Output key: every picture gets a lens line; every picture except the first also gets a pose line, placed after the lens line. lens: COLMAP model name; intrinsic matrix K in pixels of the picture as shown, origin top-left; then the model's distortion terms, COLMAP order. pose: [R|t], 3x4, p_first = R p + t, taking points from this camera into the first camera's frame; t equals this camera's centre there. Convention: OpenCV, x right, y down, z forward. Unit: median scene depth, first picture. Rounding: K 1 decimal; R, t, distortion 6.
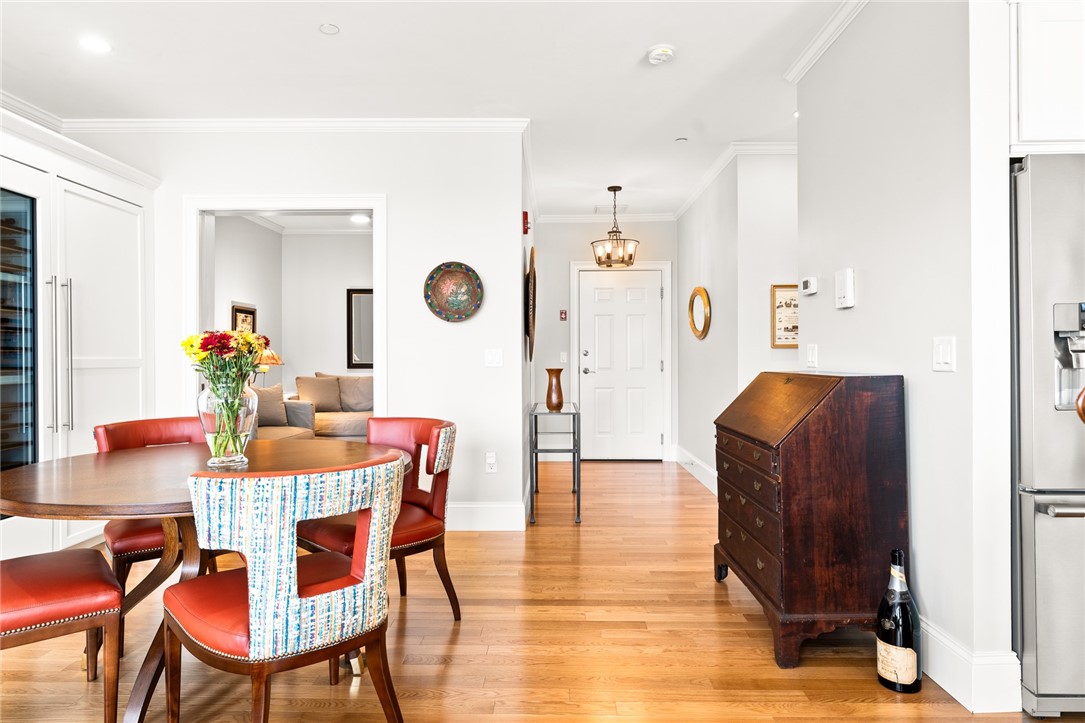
lens RADIAL K [[639.5, 0, 542.5], [0, 639.5, 361.5], [0, 0, 1]] dist [-0.001909, -0.001498]
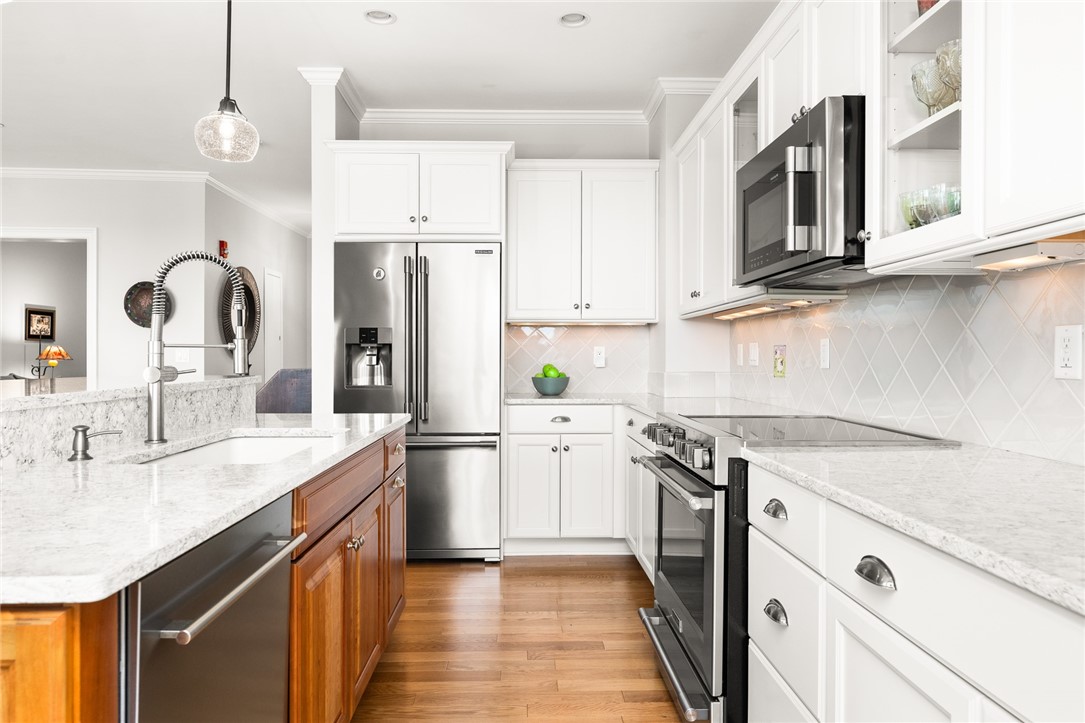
lens RADIAL K [[700.8, 0, 542.5], [0, 700.8, 361.5], [0, 0, 1]] dist [0.018686, -0.000203]
pose [[0.999456, 0.010868, 0.031128, 1.086596], [-0.010858, 0.999941, -0.000493, -0.002386], [-0.031132, 0.000154, 0.999515, -0.802729]]
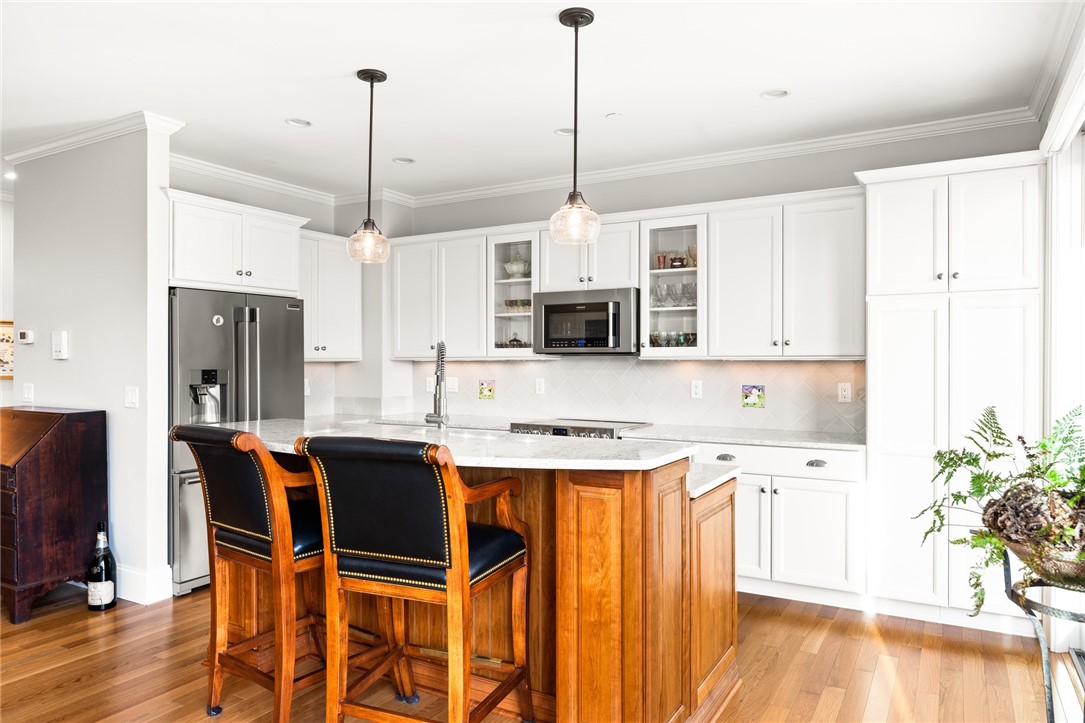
lens RADIAL K [[728.6, 0, 542.5], [0, 728.6, 361.5], [0, 0, 1]] dist [0.002336, 0.001698]
pose [[0.480525, 0.008287, 0.876942, -0.476670], [-0.001243, 0.999961, -0.008768, -0.082985], [-0.876980, 0.003123, 0.480517, -0.775586]]
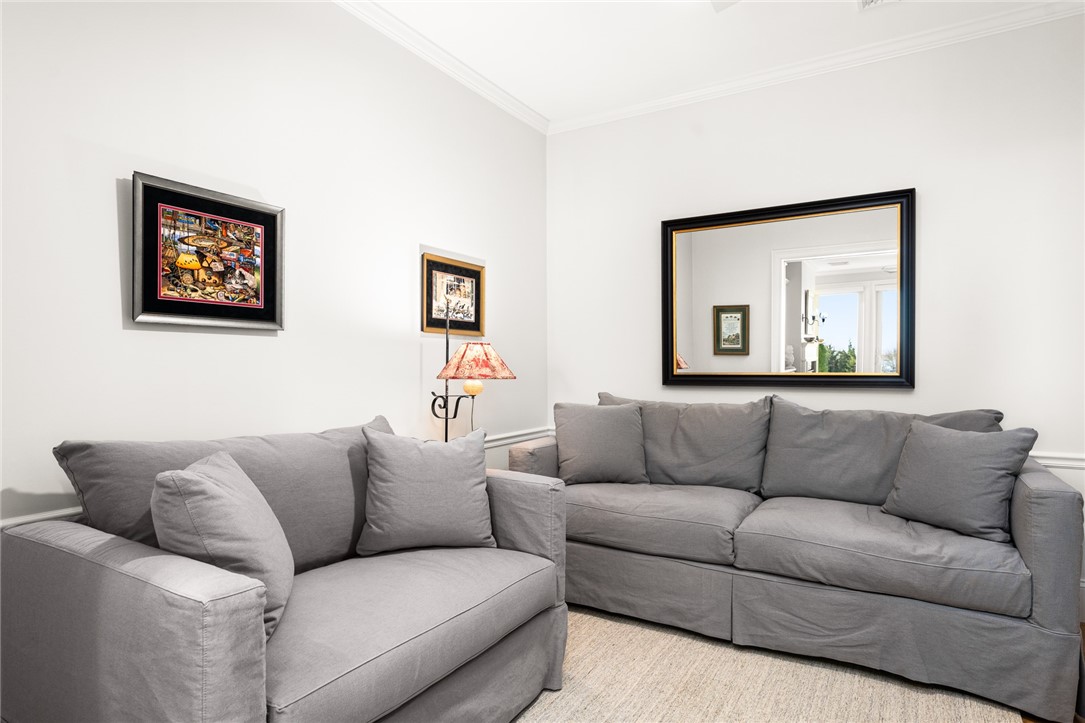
lens RADIAL K [[603.2, 0, 542.5], [0, 603.2, 361.5], [0, 0, 1]] dist [0.000972, 0.000029]
pose [[0.863295, -0.006189, -0.504662, -0.485974], [-0.001854, 0.999879, -0.015434, -0.001423], [0.504697, 0.014260, 0.863179, 1.774534]]
